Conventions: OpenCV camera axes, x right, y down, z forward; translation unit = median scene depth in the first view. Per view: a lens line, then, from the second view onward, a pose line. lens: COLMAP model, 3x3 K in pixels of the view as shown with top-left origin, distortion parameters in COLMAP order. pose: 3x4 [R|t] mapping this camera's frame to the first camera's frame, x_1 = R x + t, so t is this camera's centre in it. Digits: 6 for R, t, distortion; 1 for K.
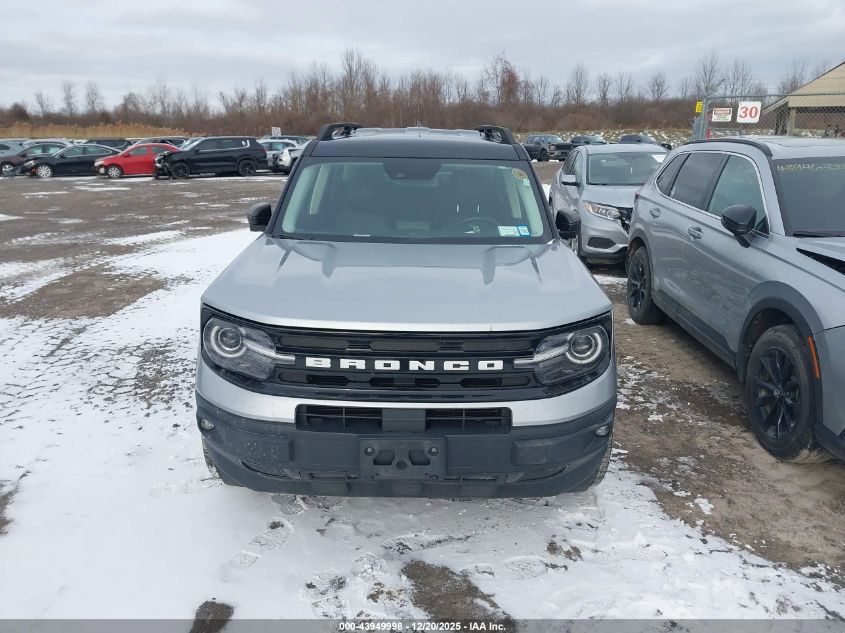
lens RADIAL K [[670.1, 0, 424.9], [0, 670.1, 318.3], [0, 0, 1]] dist [0.043674, -0.028645]
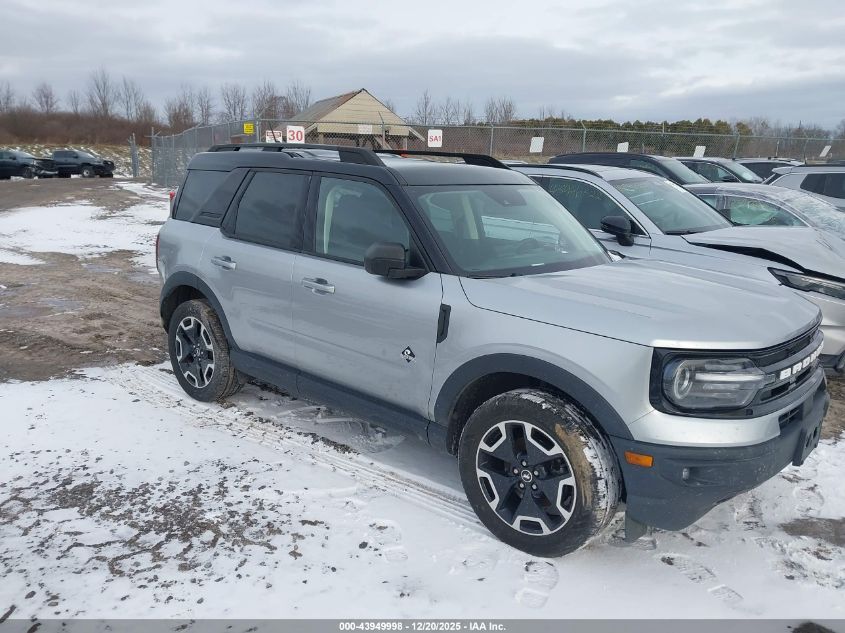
lens RADIAL K [[670.1, 0, 423.8], [0, 670.1, 315.9], [0, 0, 1]] dist [0.043674, -0.028645]
pose [[0.666618, -0.169930, 0.725771, -0.237258], [0.188101, 0.980506, 0.056803, -0.035430], [-0.721276, 0.098653, 0.685587, 0.116173]]
